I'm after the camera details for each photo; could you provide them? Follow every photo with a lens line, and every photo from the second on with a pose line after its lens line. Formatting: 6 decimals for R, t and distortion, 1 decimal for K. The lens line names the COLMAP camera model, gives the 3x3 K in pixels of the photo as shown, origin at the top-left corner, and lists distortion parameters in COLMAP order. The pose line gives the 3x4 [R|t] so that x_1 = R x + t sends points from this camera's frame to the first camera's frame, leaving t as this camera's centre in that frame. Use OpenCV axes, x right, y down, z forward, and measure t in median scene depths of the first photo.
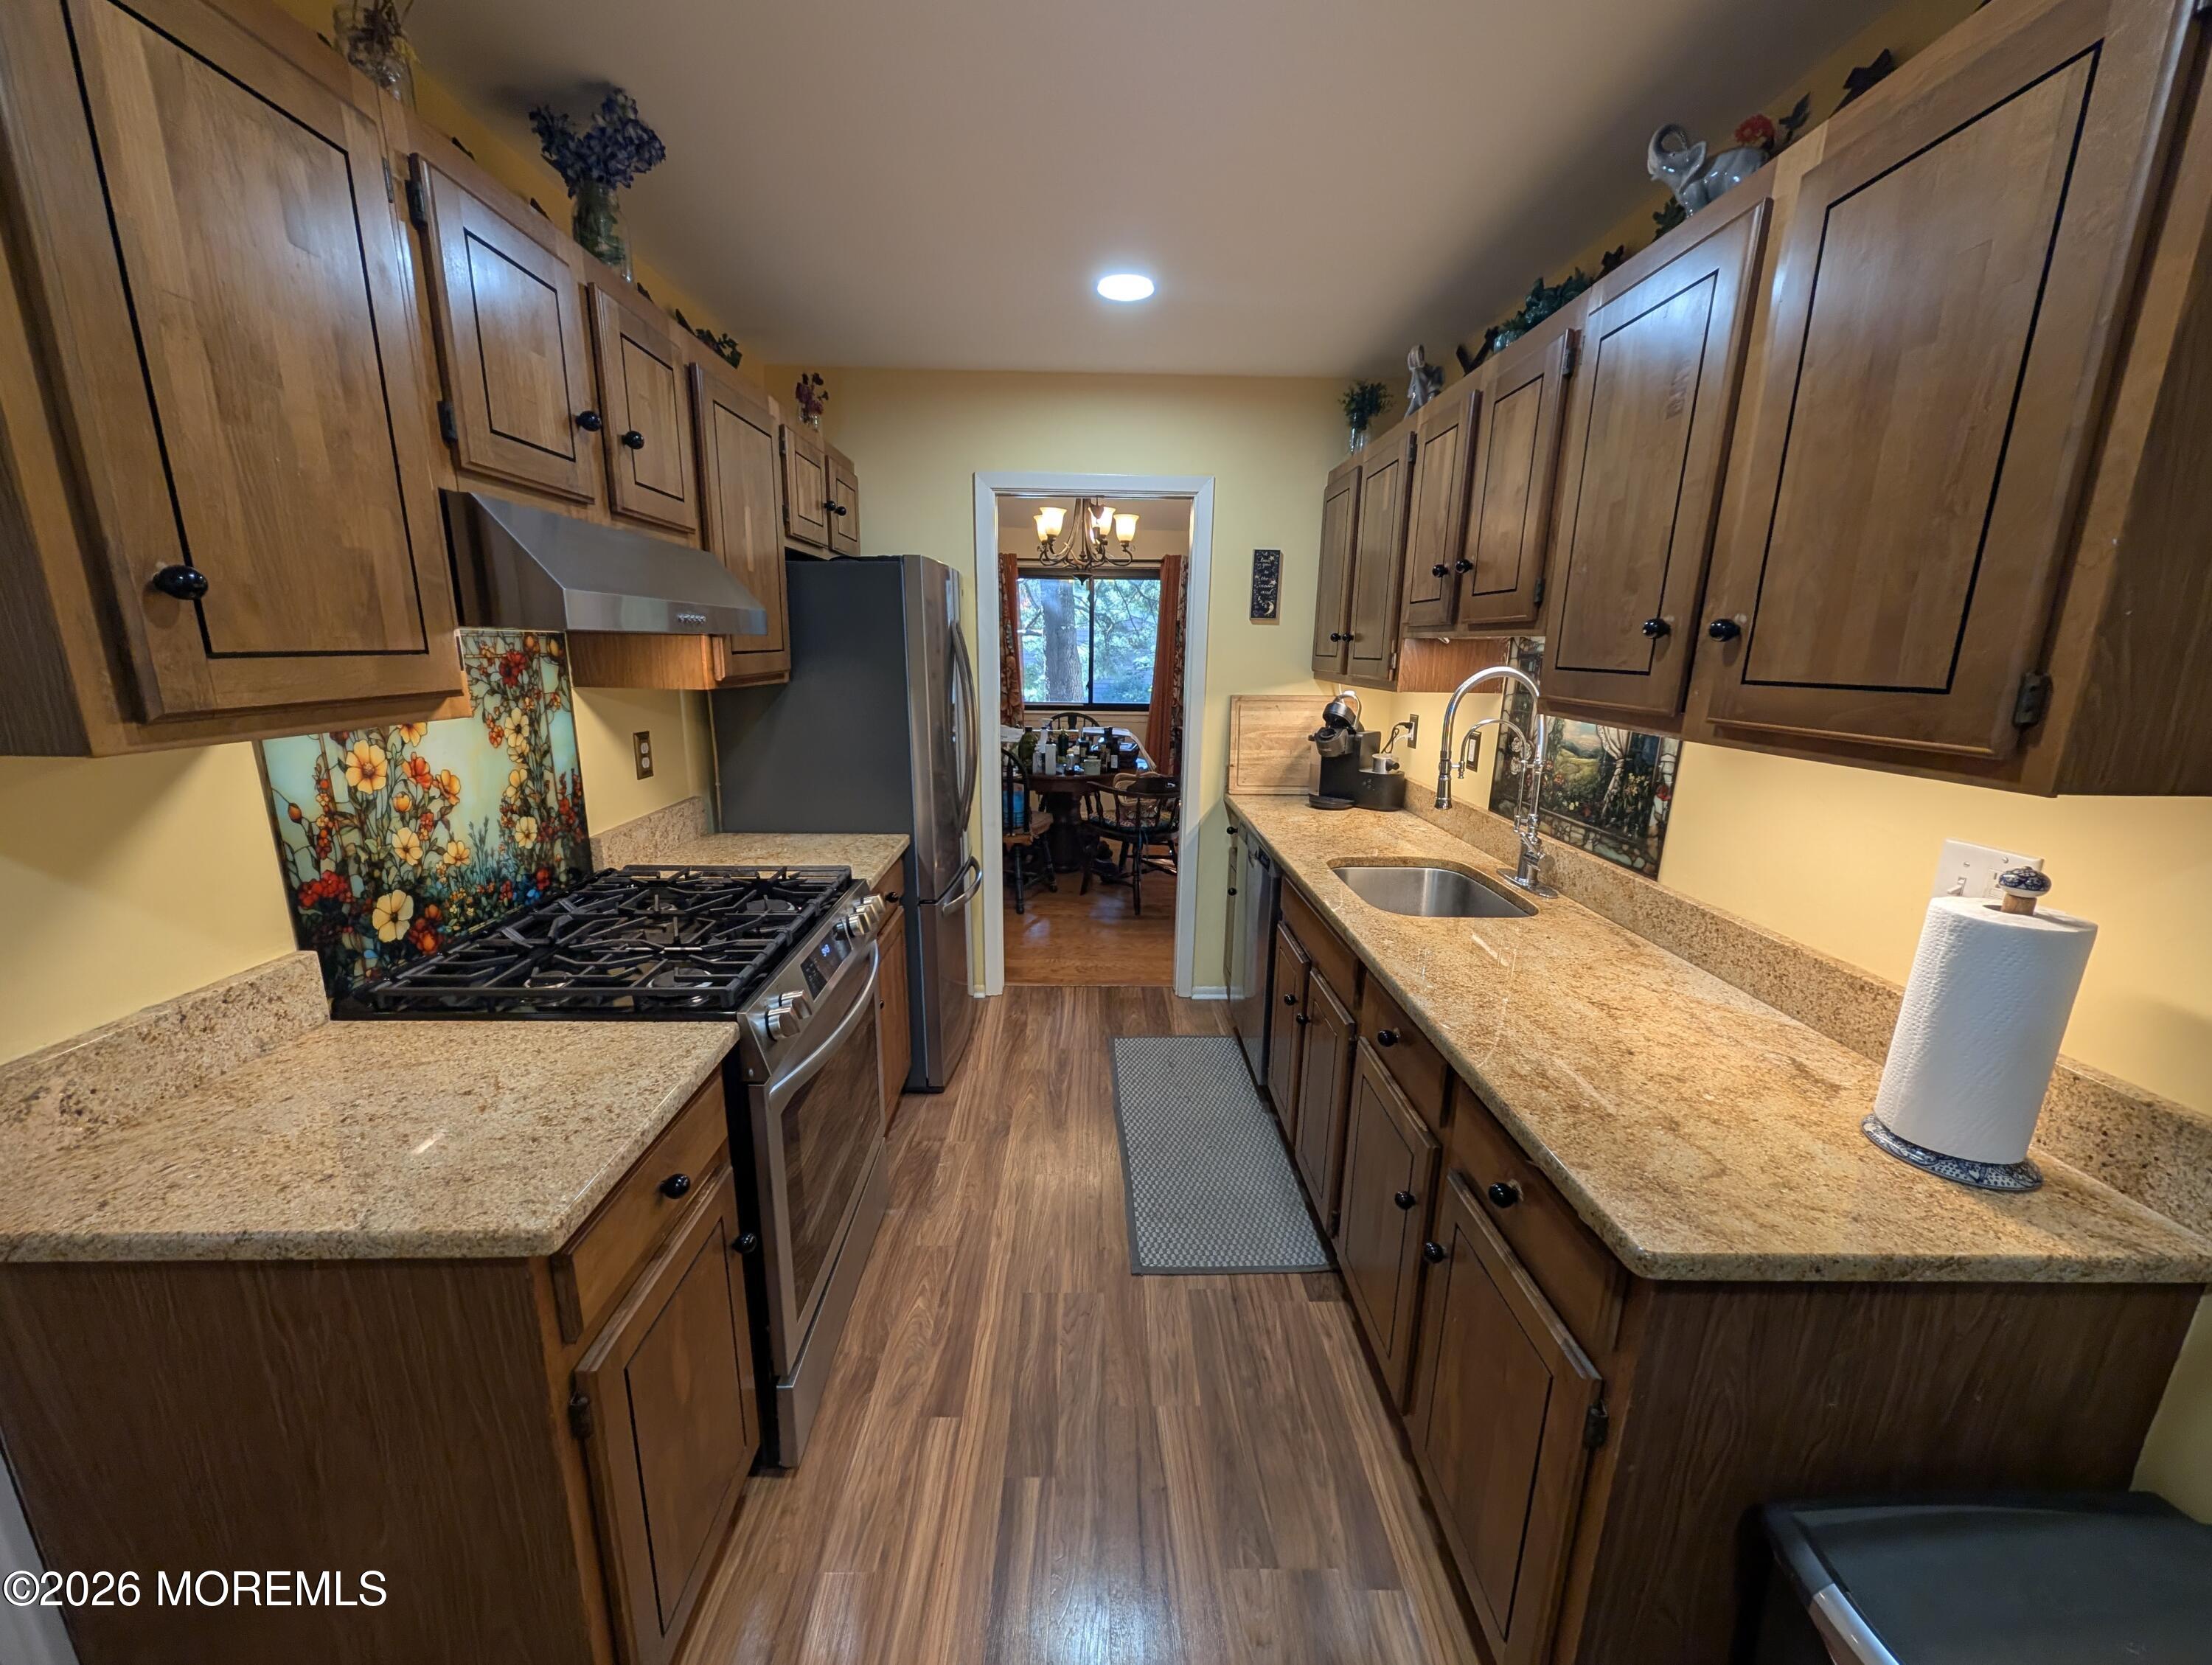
lens RADIAL K [[834.4, 0, 1108.9], [0, 834.4, 836.6], [0, 0, 1]] dist [0.000694, 0.000286]
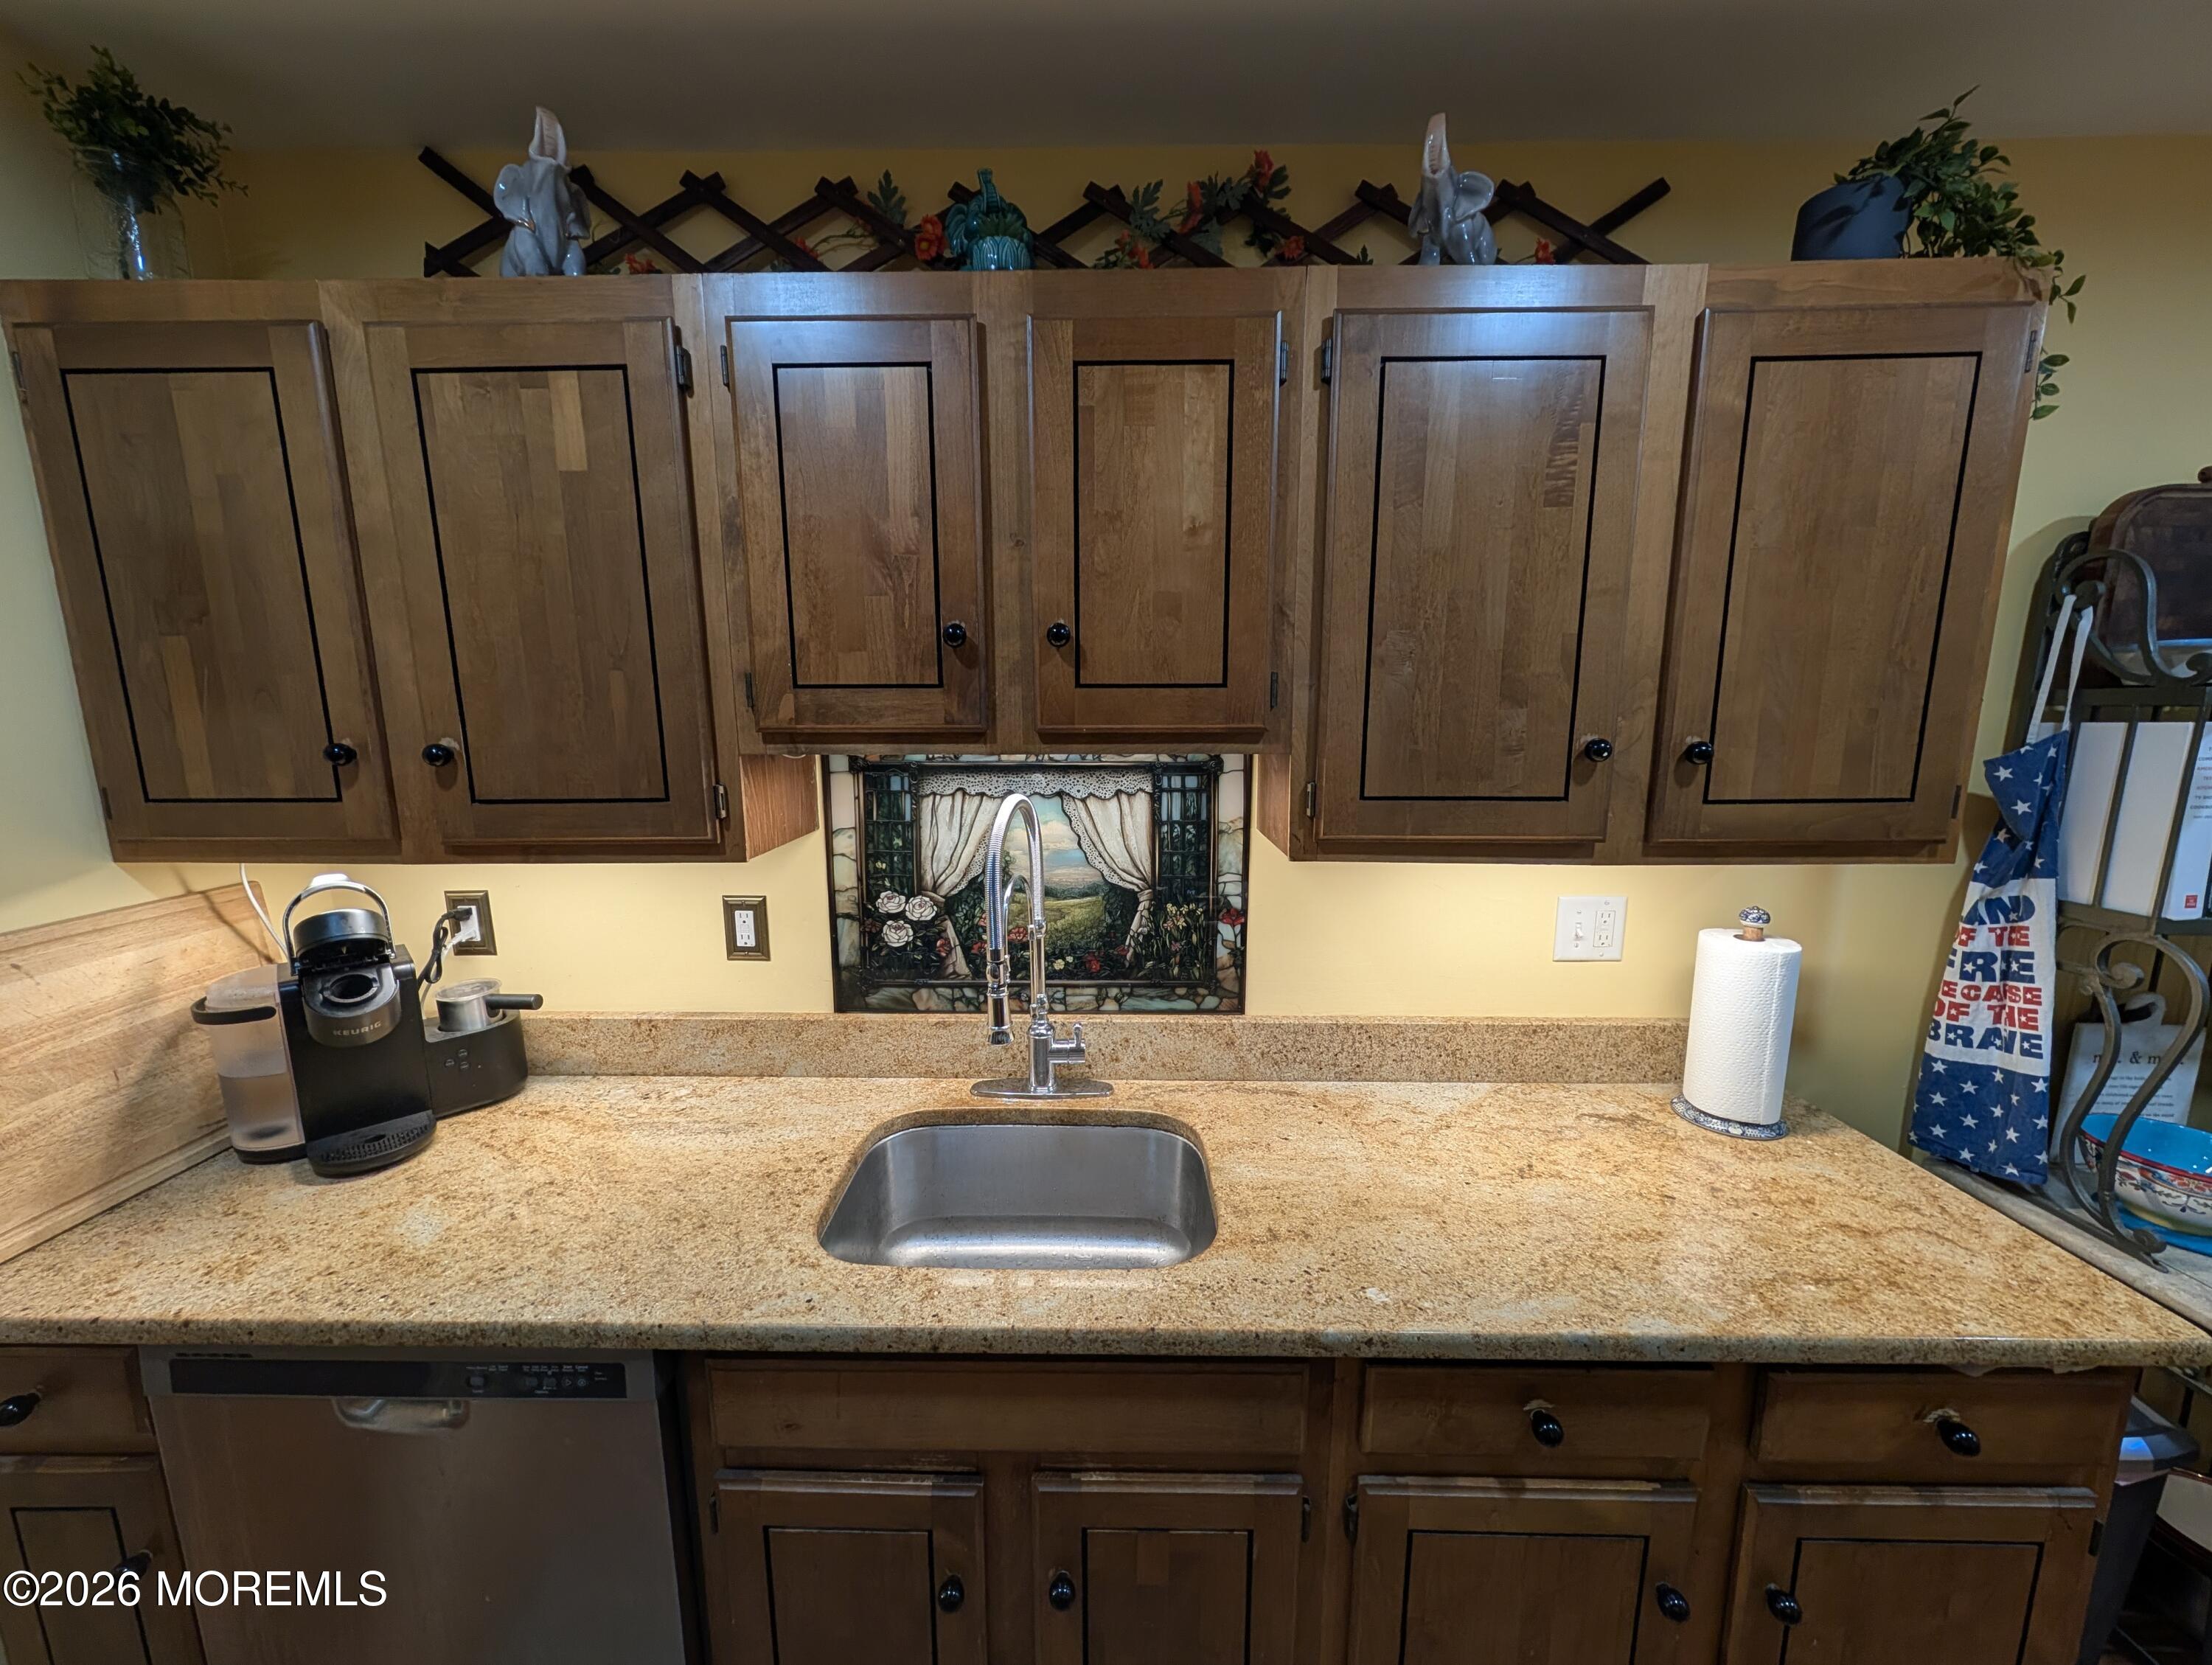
lens RADIAL K [[834.4, 0, 1099.7], [0, 834.4, 837.8], [0, 0, 1]] dist [0.000694, 0.000286]
pose [[0.038367, -0.179992, 0.982920, -0.193988], [0.228588, 0.959142, 0.166715, -0.341089], [-0.972767, 0.218287, 0.077943, 1.168365]]
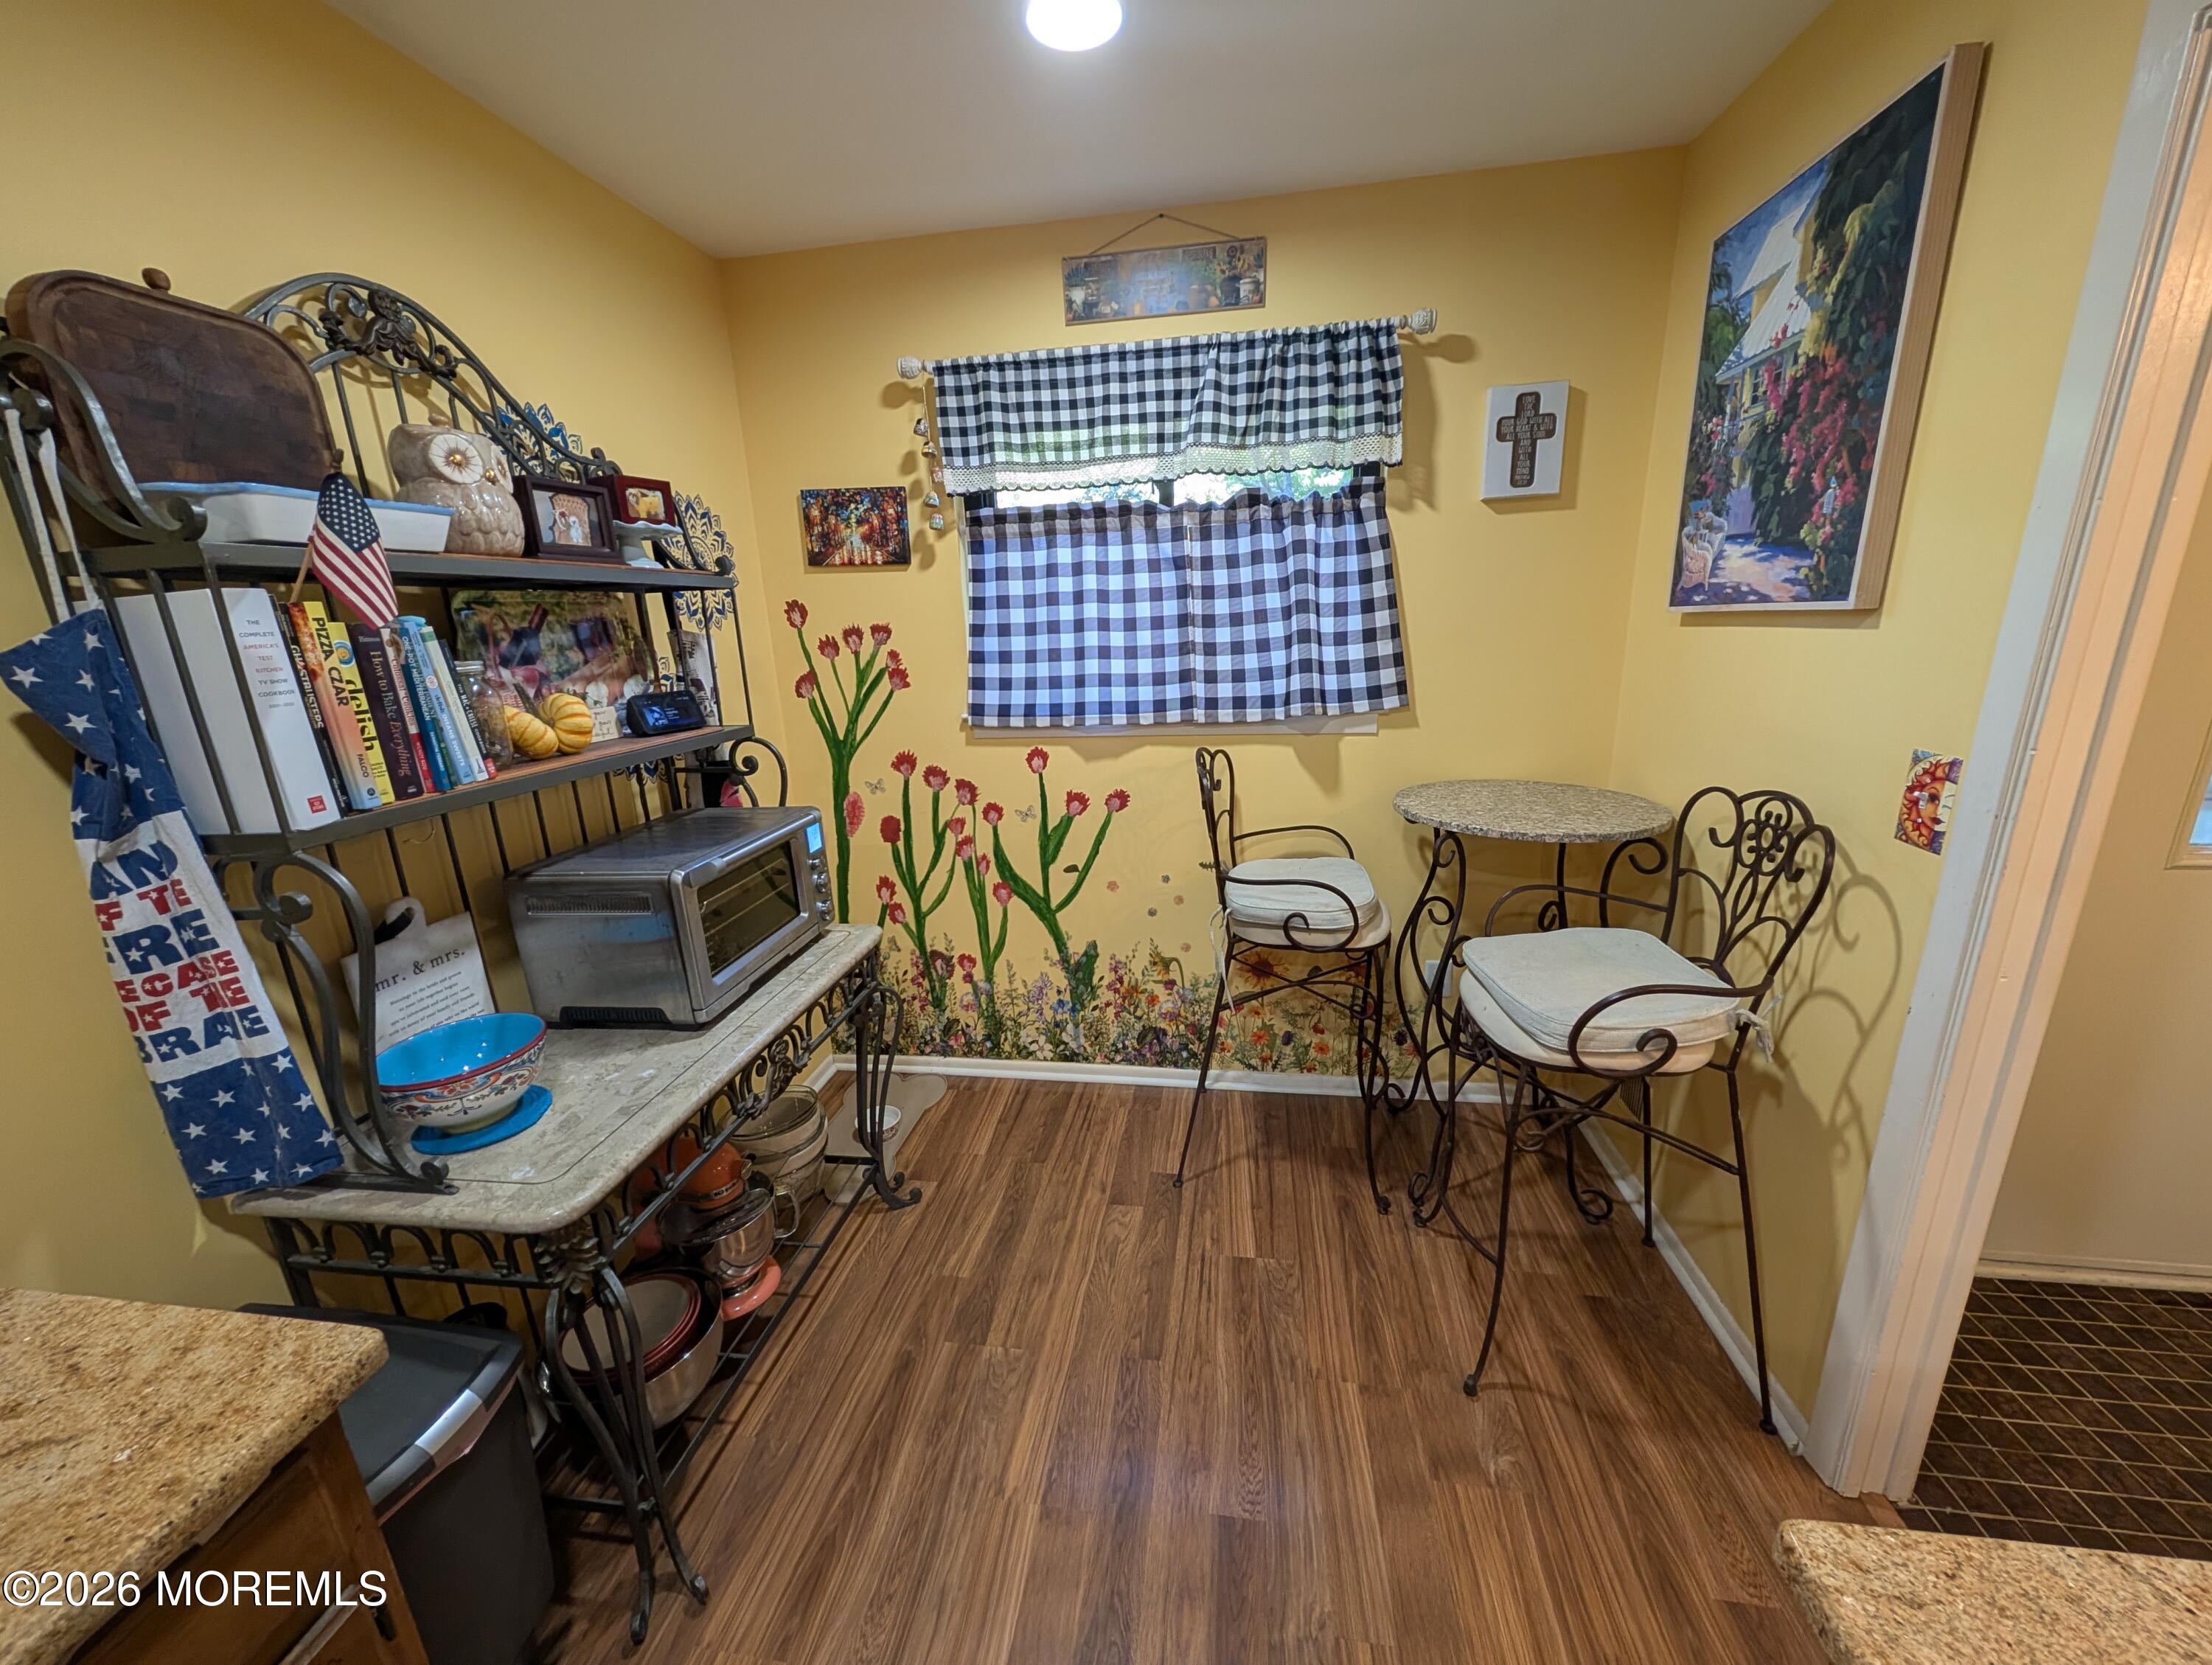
lens RADIAL K [[834.4, 0, 1104.5], [0, 834.4, 837.2], [0, 0, 1]] dist [0.000694, 0.000286]
pose [[-0.984655, -0.024732, 0.172749, -0.135750], [0.061366, 0.877613, 0.475425, -0.179577], [-0.163365, 0.478731, -0.862629, 0.743635]]
